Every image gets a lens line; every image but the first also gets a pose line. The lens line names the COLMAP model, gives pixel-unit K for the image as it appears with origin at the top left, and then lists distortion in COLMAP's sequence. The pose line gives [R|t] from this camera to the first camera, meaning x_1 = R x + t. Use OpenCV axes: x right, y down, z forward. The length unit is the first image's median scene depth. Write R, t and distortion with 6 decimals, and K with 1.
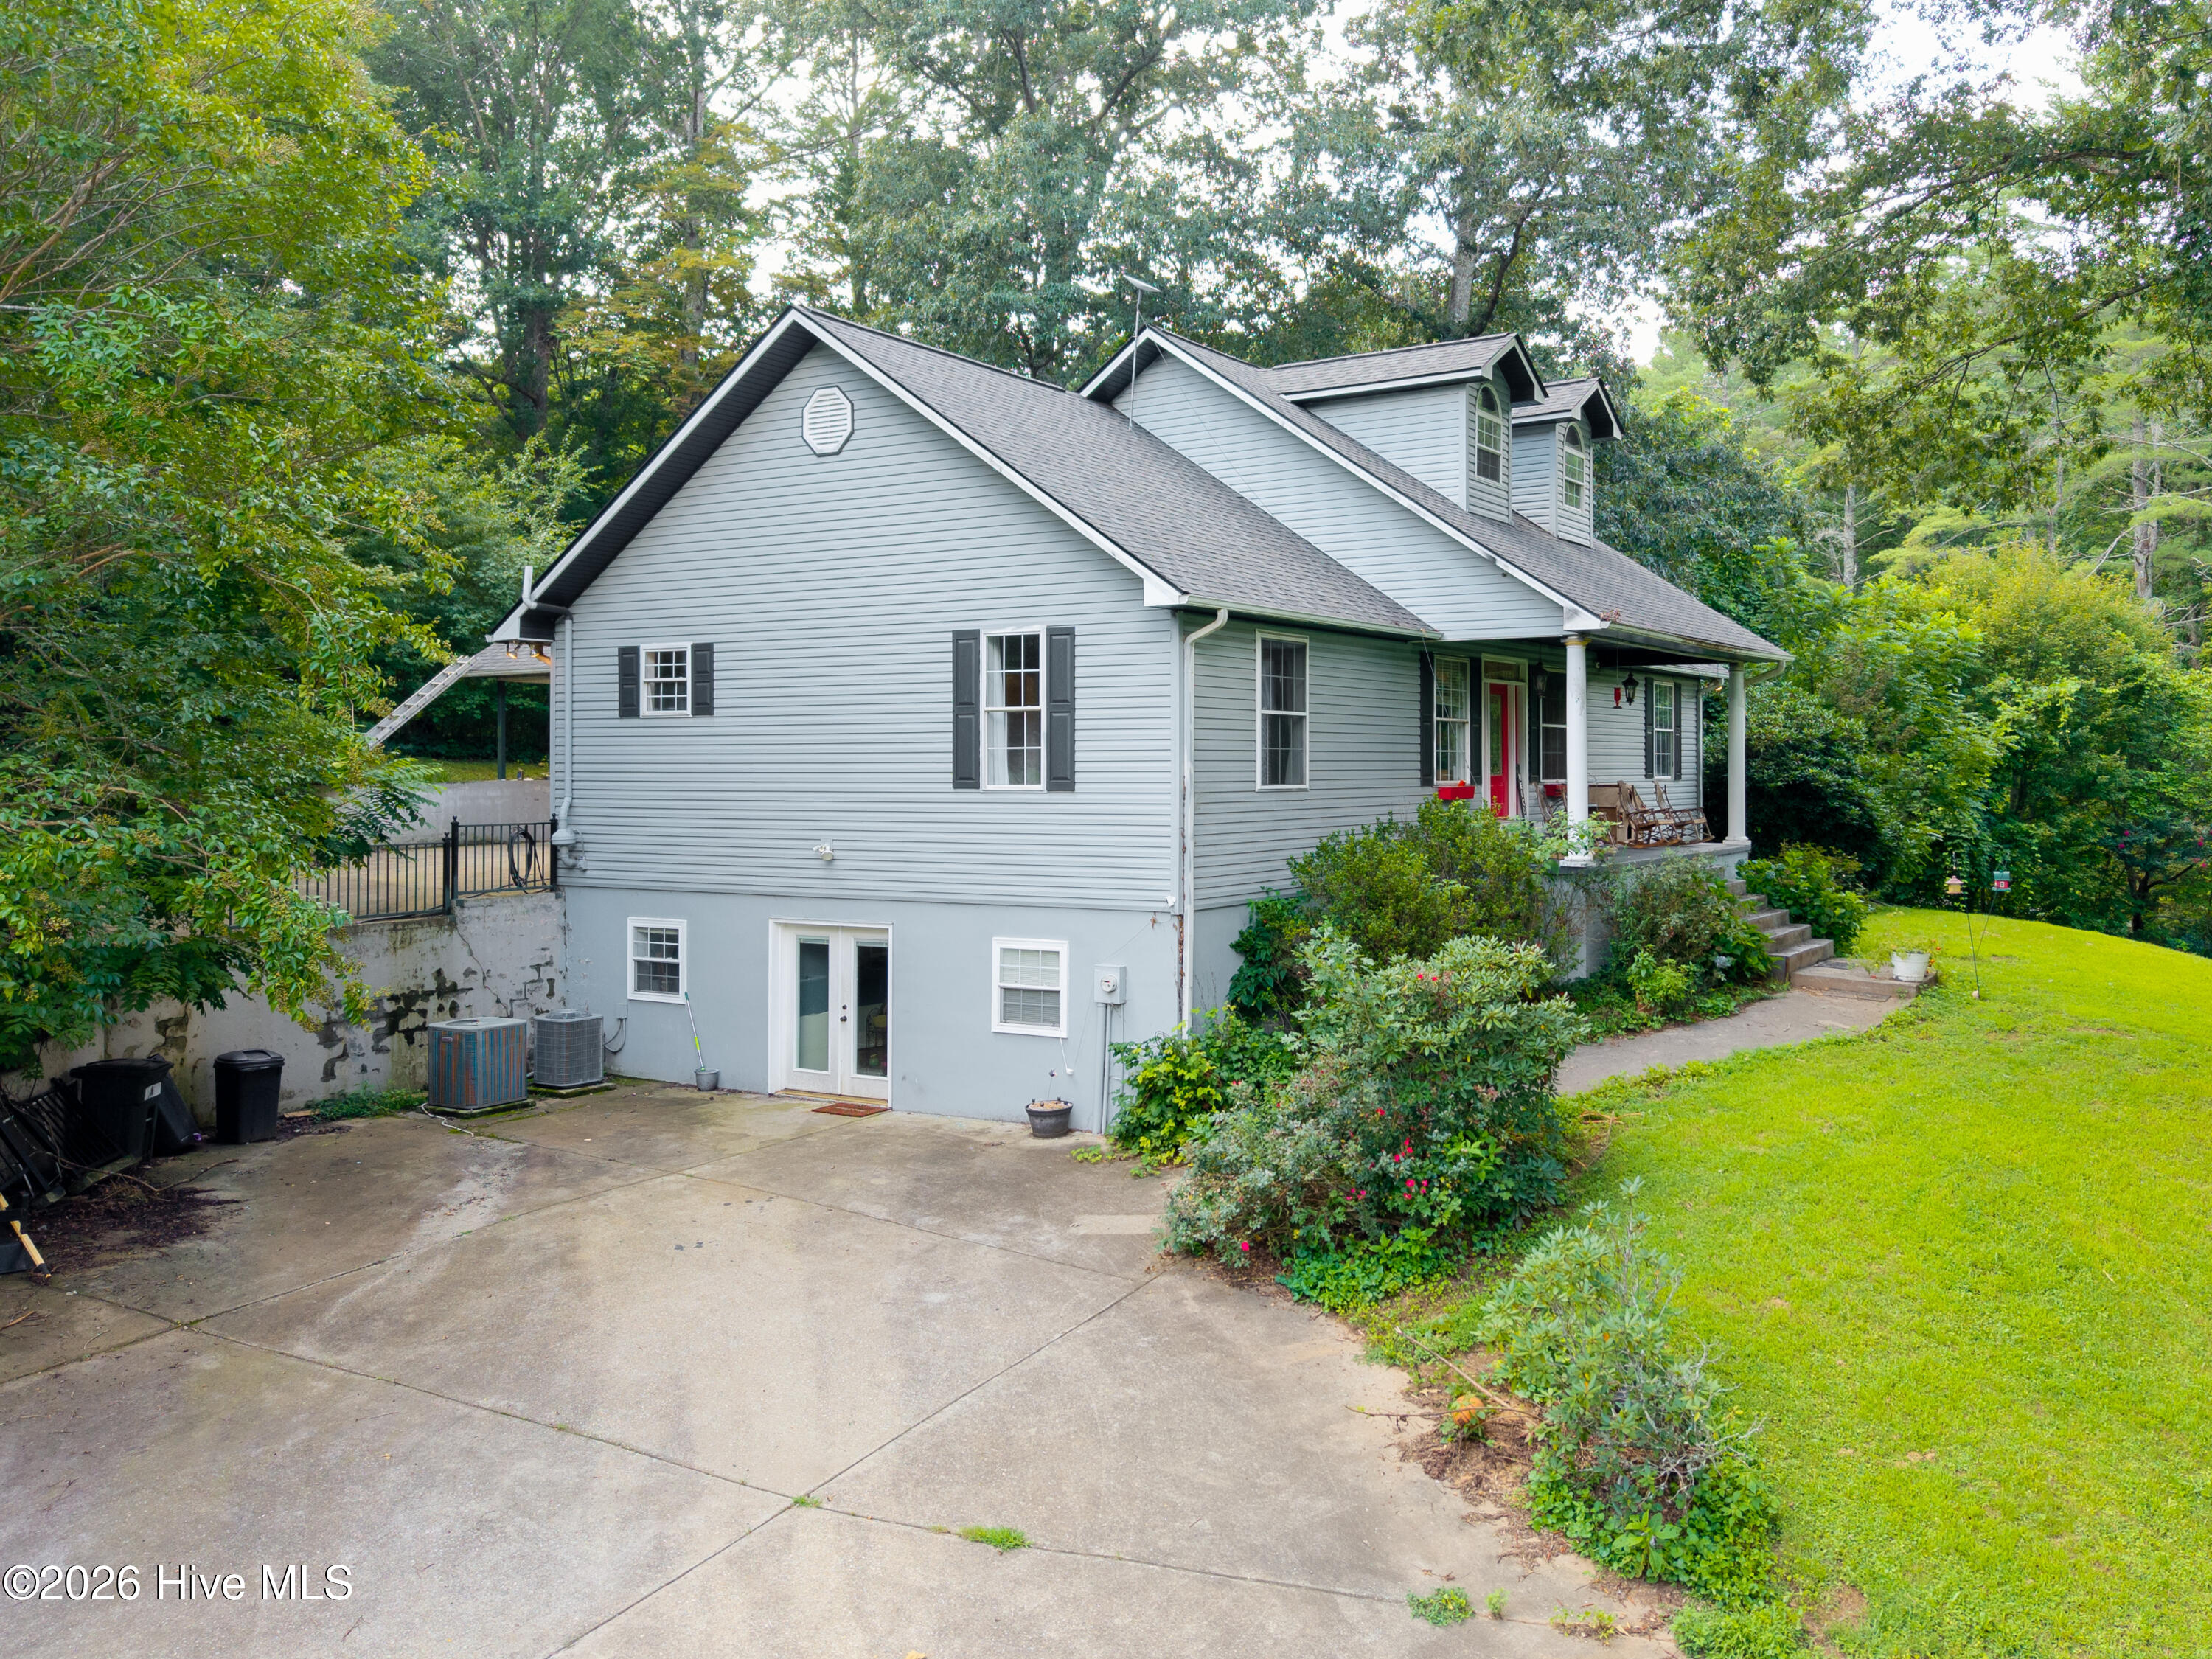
lens RADIAL K [[1900.5, 0, 1110.0], [0, 1900.5, 783.4], [0, 0, 1]] dist [-0.005274, -0.004643]
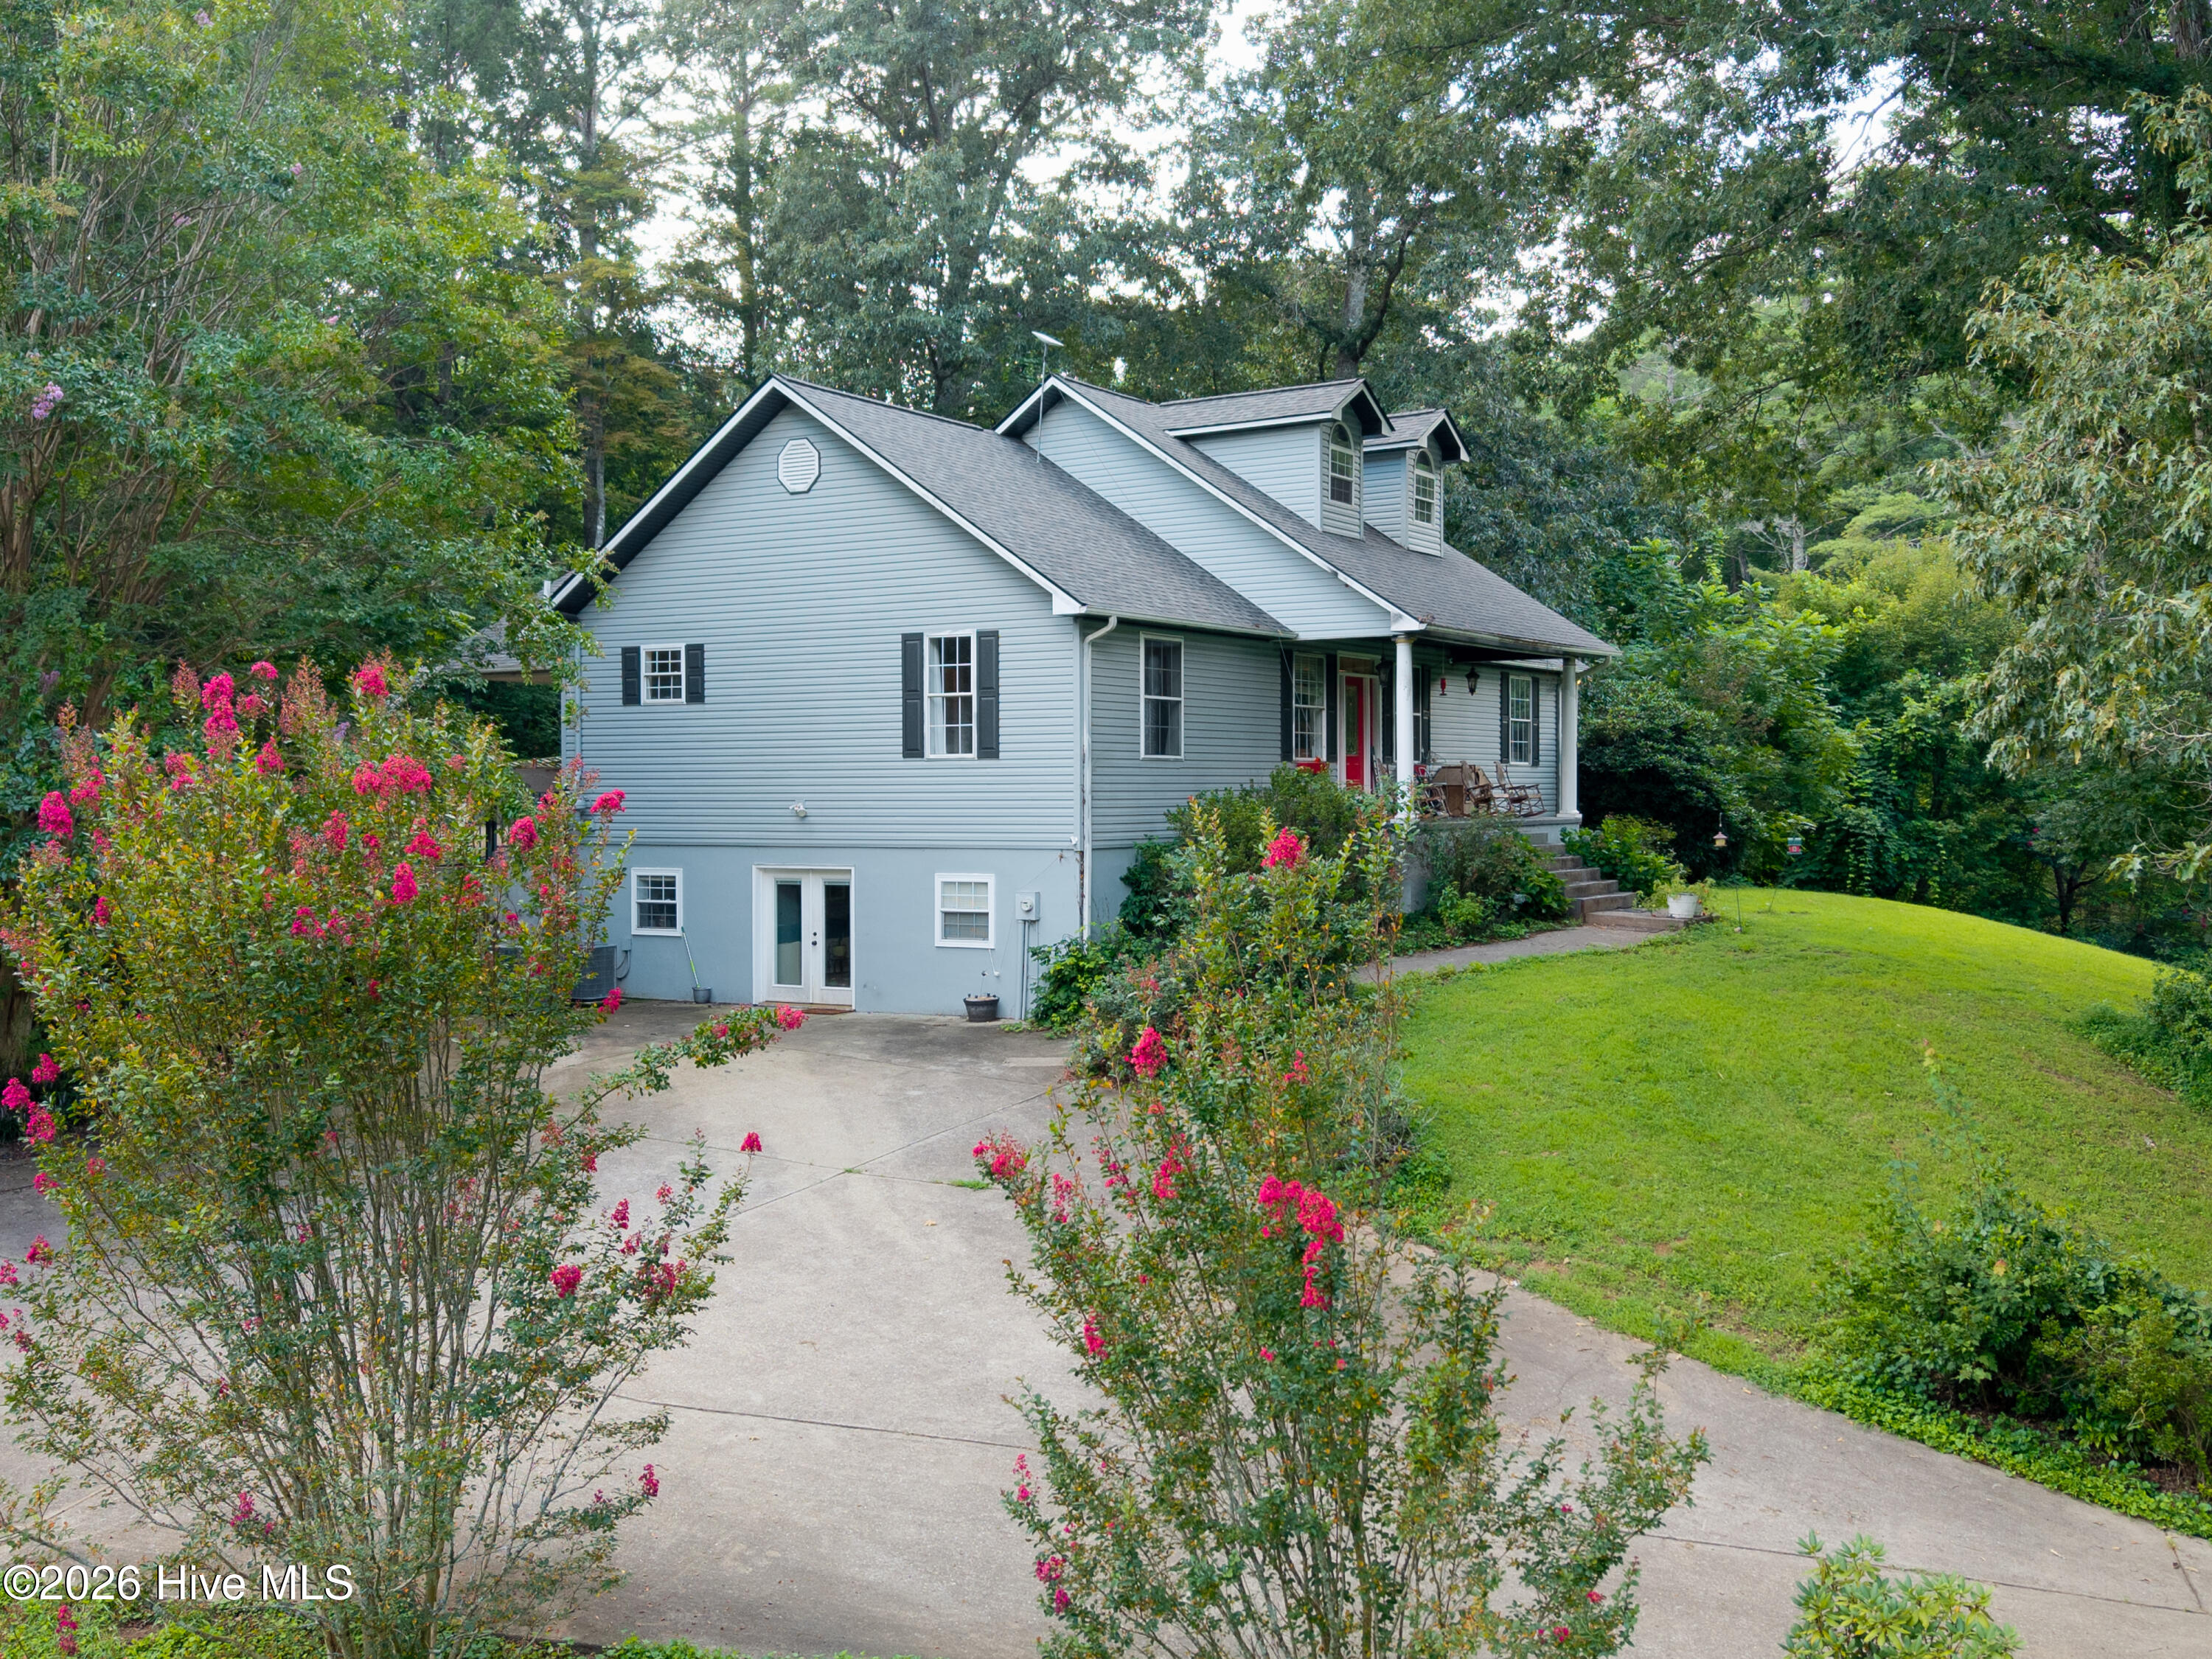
lens RADIAL K [[1996.3, 0, 1004.5], [0, 1996.3, 832.9], [0, 0, 1]] dist [0.009552, -0.011914]
pose [[0.999992, -0.003599, -0.001924, -0.010692], [0.003640, 0.999766, 0.021316, 0.022013], [0.001847, -0.021323, 0.999771, -0.301499]]
